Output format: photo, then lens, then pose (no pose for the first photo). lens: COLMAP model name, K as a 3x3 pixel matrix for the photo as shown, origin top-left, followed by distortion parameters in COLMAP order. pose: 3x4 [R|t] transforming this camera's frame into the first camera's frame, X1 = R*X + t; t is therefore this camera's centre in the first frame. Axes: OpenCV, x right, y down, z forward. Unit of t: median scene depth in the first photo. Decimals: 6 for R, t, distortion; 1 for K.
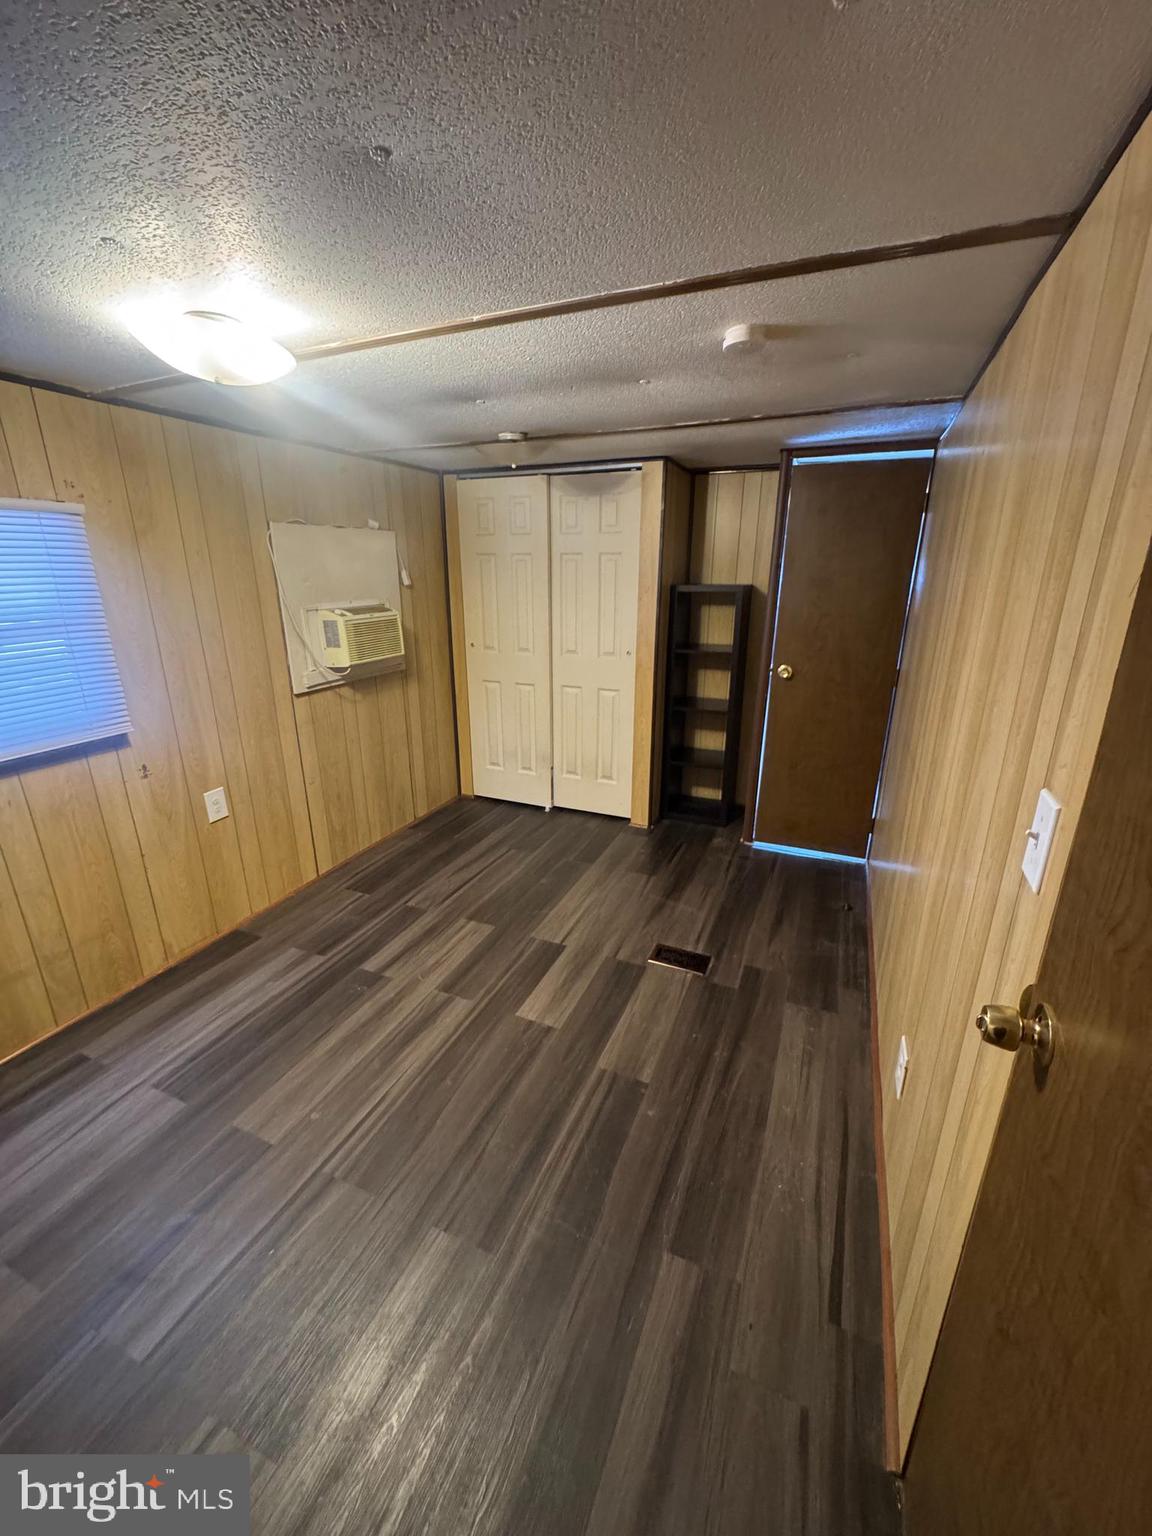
lens RADIAL K [[615.1, 0, 572.9], [0, 615.1, 762.7], [0, 0, 1]] dist [0.007223, -0.000538]
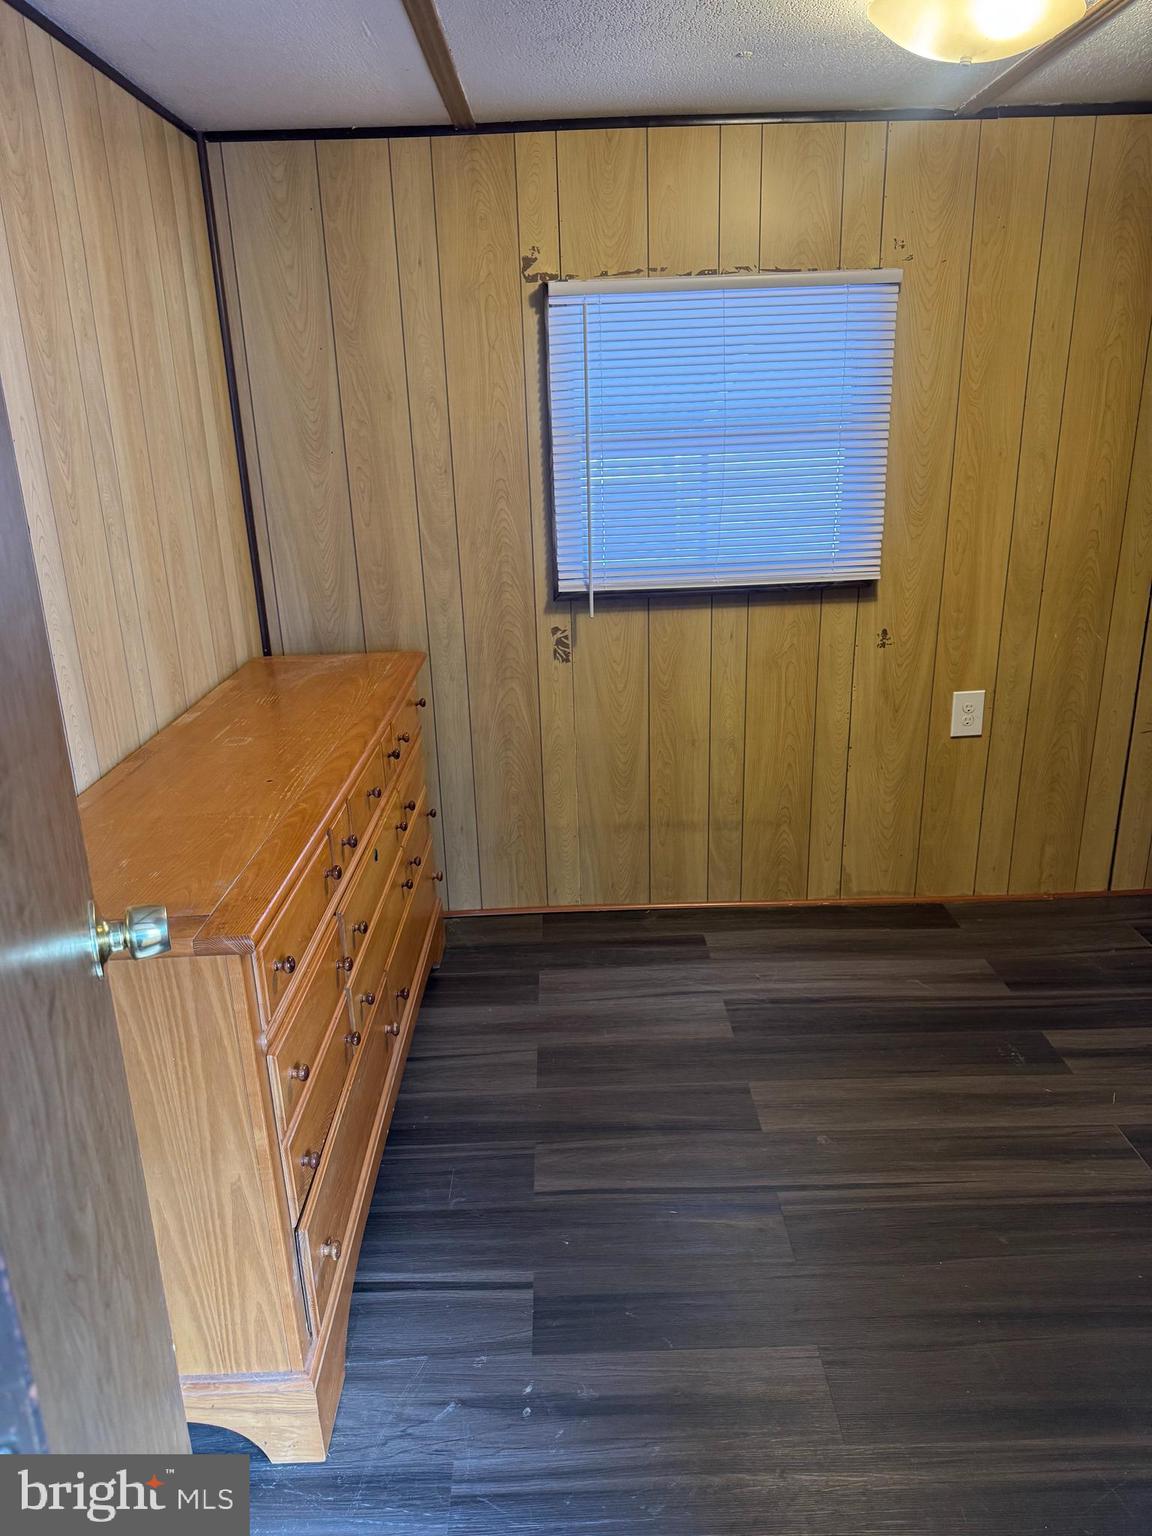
lens RADIAL K [[1091.8, 0, 574.4], [0, 1091.8, 768.3], [0, 0, 1]] dist [0.025255, -0.007009]
pose [[0.421420, 0.285687, -0.860691, 0.316580], [-0.249228, 0.949023, 0.192977, 0.001582], [0.871946, 0.133184, 0.471138, 0.085729]]
